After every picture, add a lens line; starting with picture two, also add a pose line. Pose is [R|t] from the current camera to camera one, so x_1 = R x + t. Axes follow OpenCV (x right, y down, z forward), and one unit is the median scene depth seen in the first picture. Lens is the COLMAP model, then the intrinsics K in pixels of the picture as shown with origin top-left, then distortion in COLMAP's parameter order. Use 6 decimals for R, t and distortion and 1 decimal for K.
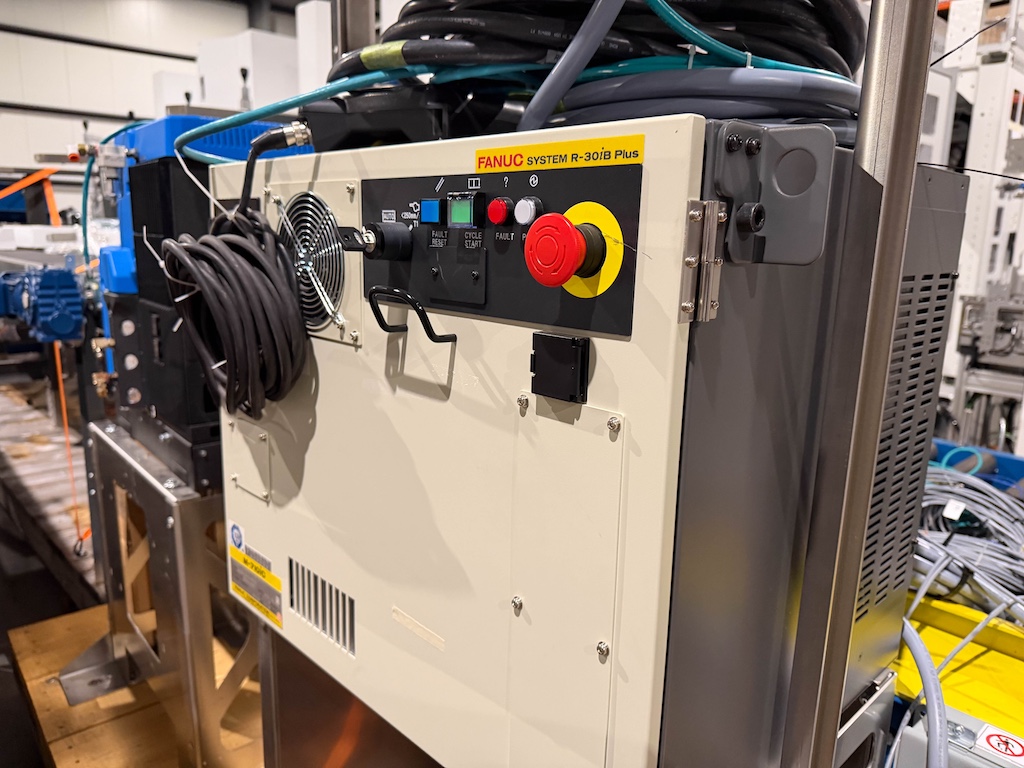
lens RADIAL K [[715.7, 0, 511.5], [0, 715.7, 399.9], [0, 0, 1]] dist [0.050410, -0.085843]
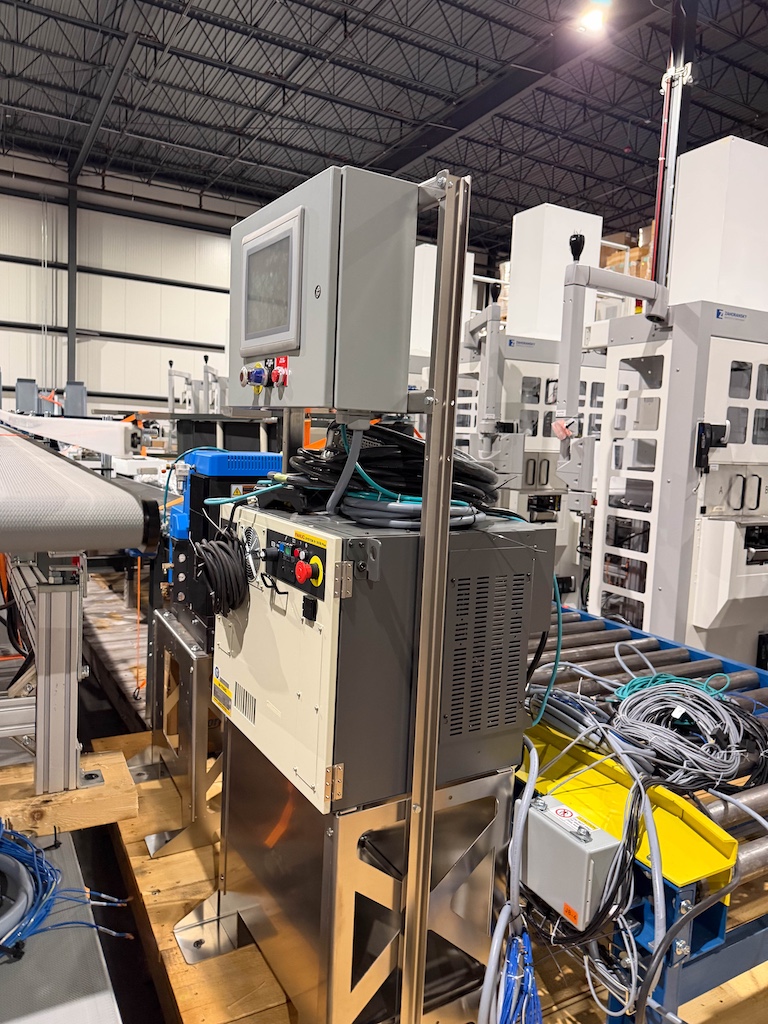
lens RADIAL K [[715.7, 0, 384.0], [0, 715.7, 512.0], [0, 0, 1]] dist [0.050410, -0.085843]
pose [[0.974757, 0.042368, -0.219211, 0.324056], [-0.069796, 0.990446, -0.118932, -0.035304], [0.212078, 0.131230, 0.968402, -0.600042]]
